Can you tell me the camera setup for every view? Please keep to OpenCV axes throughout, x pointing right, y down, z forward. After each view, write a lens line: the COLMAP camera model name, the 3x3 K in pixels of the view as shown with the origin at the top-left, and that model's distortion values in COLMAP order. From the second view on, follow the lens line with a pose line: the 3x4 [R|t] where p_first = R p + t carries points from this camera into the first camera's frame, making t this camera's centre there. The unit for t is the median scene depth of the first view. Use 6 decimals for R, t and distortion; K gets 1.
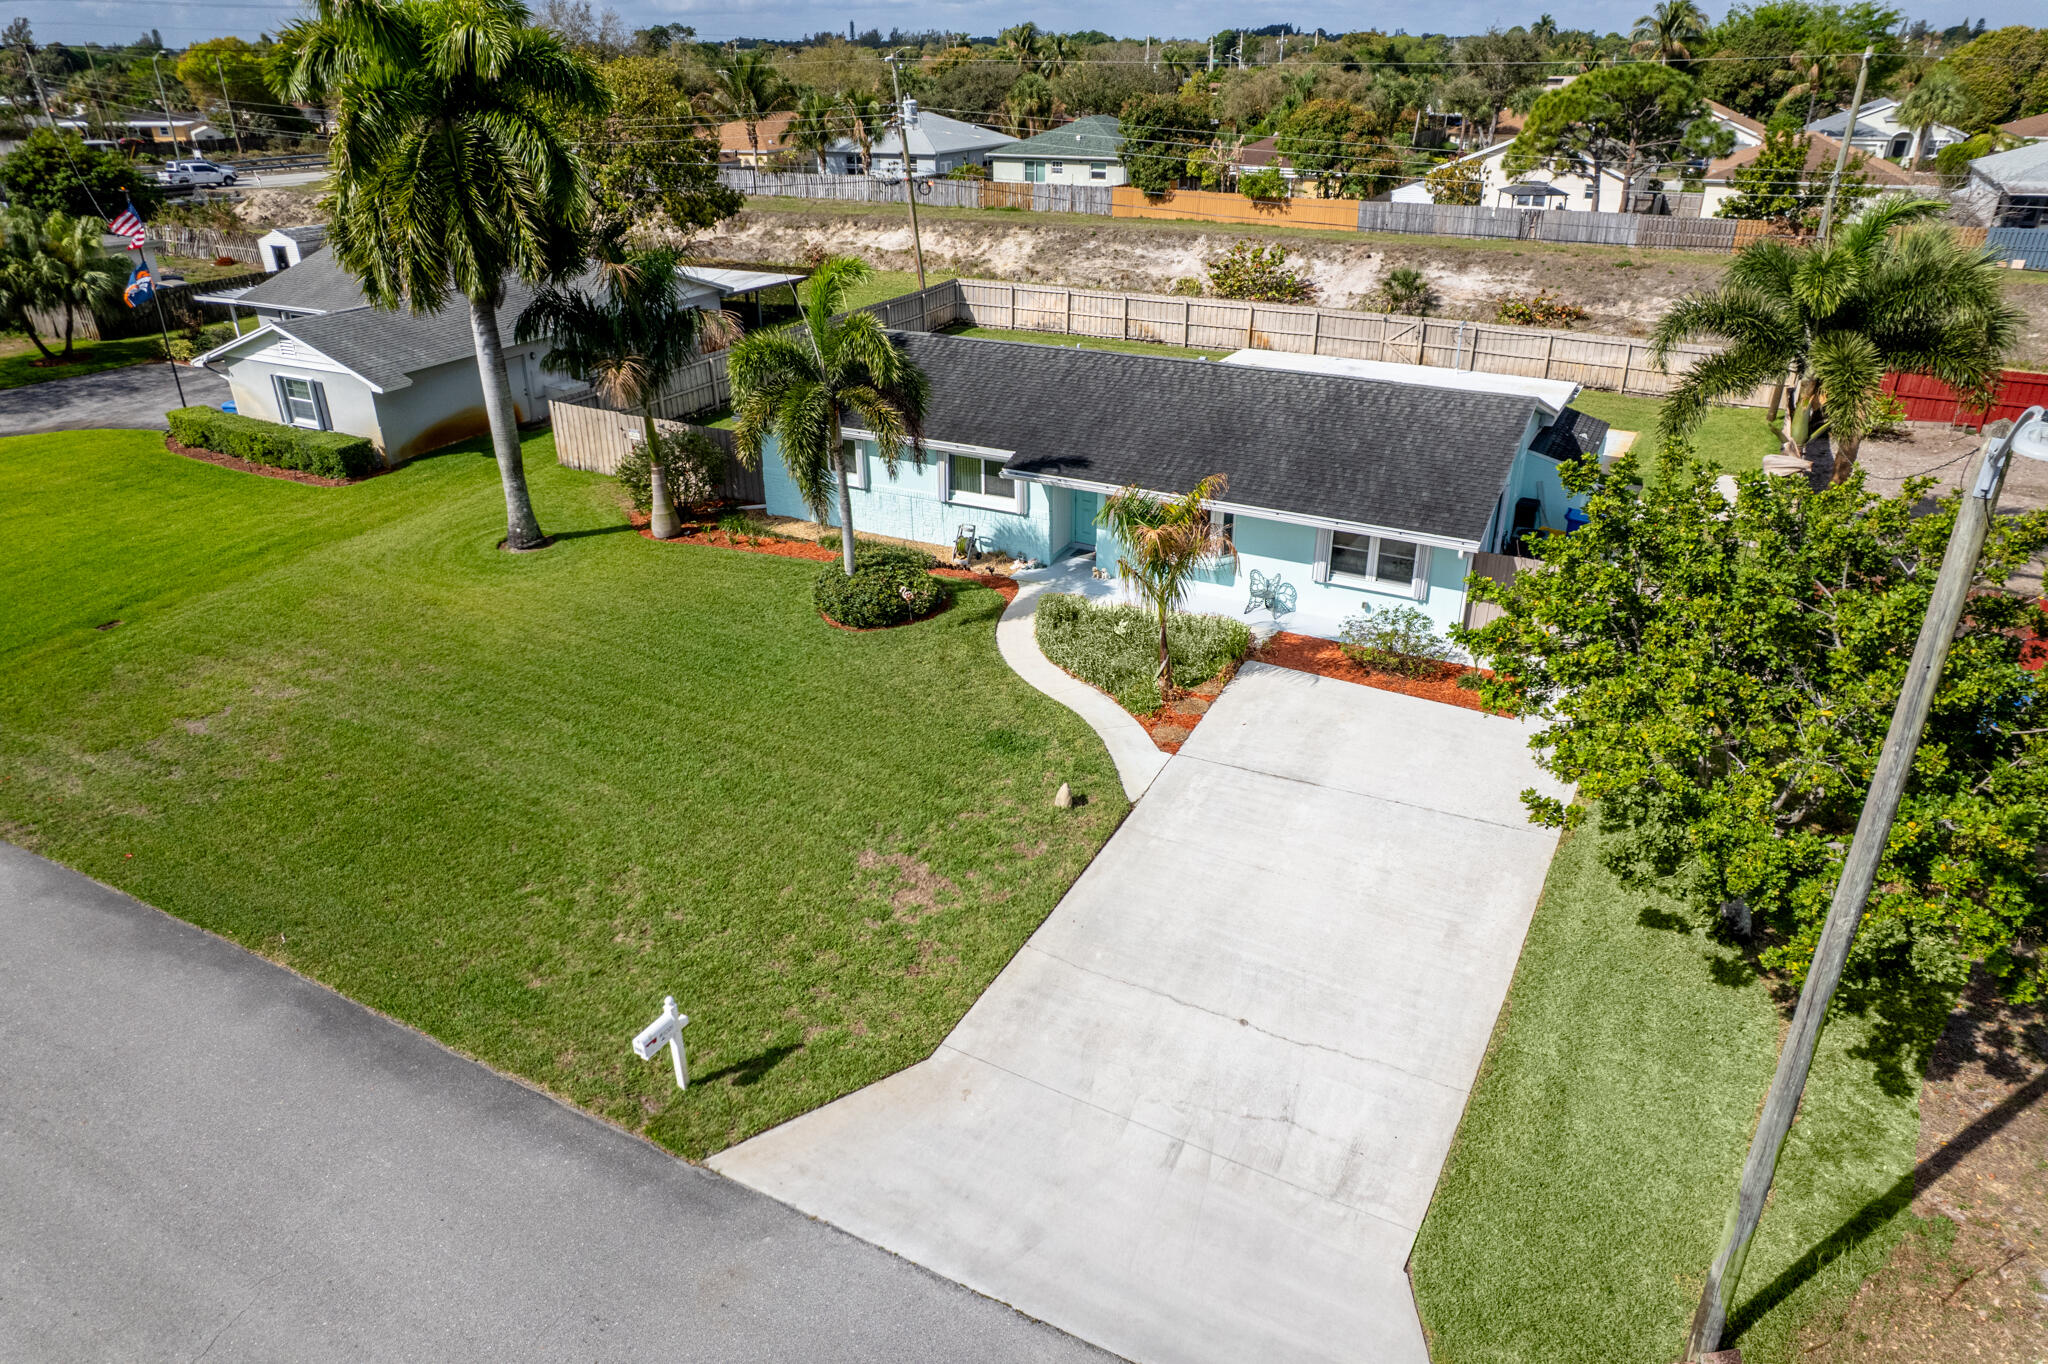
lens RADIAL K [[1314.1, 0, 1021.7], [0, 1314.1, 695.2], [0, 0, 1]] dist [-0.080598, 0.076378]
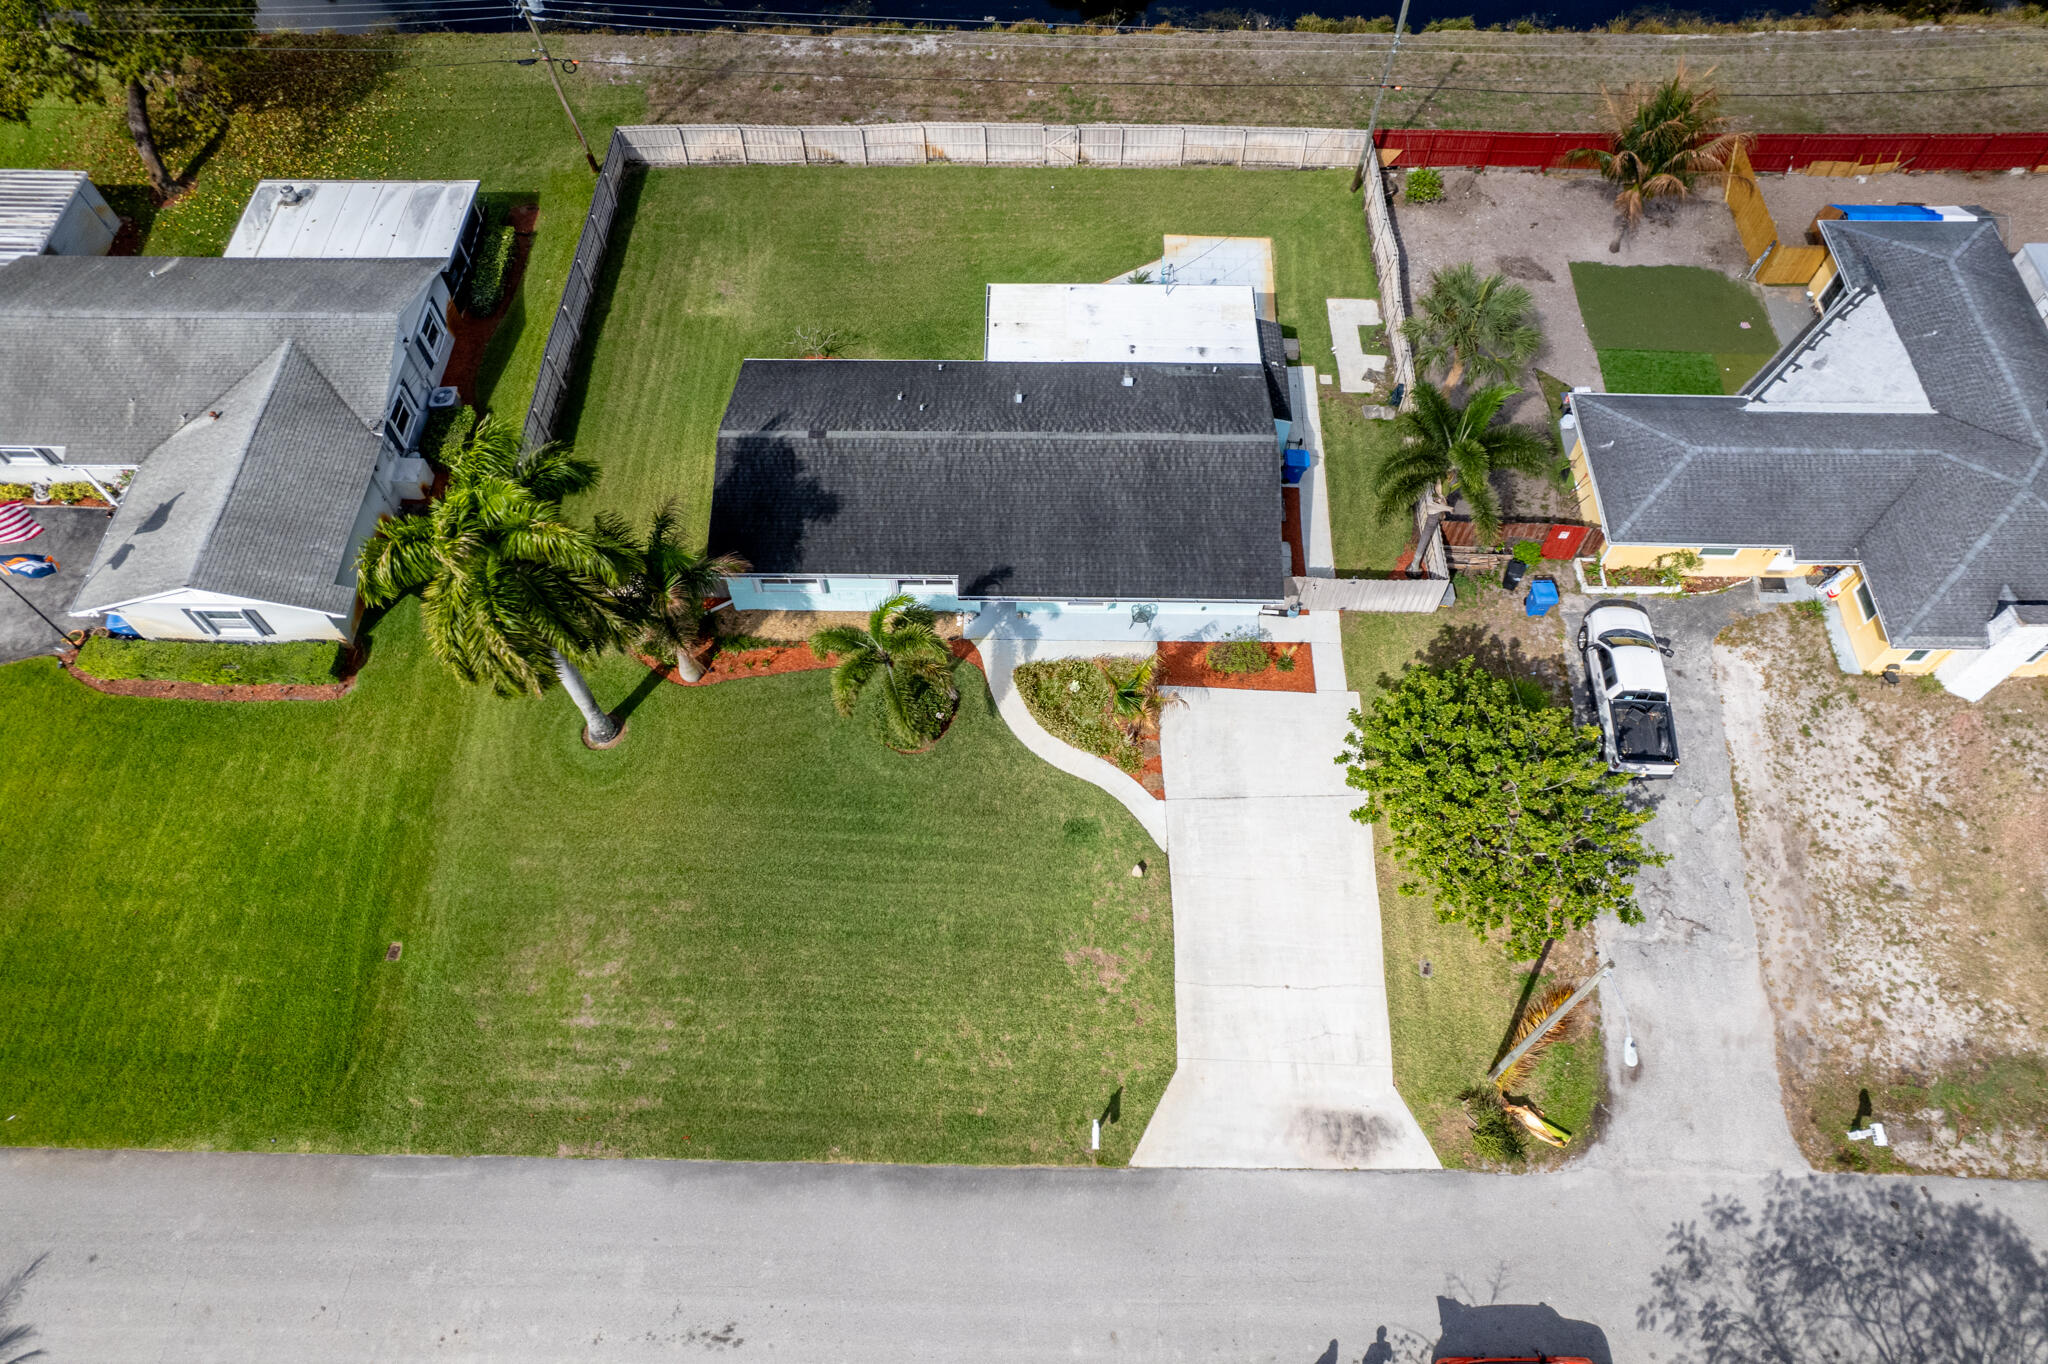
lens RADIAL K [[1314.1, 0, 1021.7], [0, 1314.1, 695.2], [0, 0, 1]] dist [-0.080598, 0.076378]
pose [[0.889199, -0.396307, 0.228618, -0.380702], [0.206029, 0.793003, 0.573323, -1.055119], [-0.408507, -0.462696, 0.786788, -0.241297]]
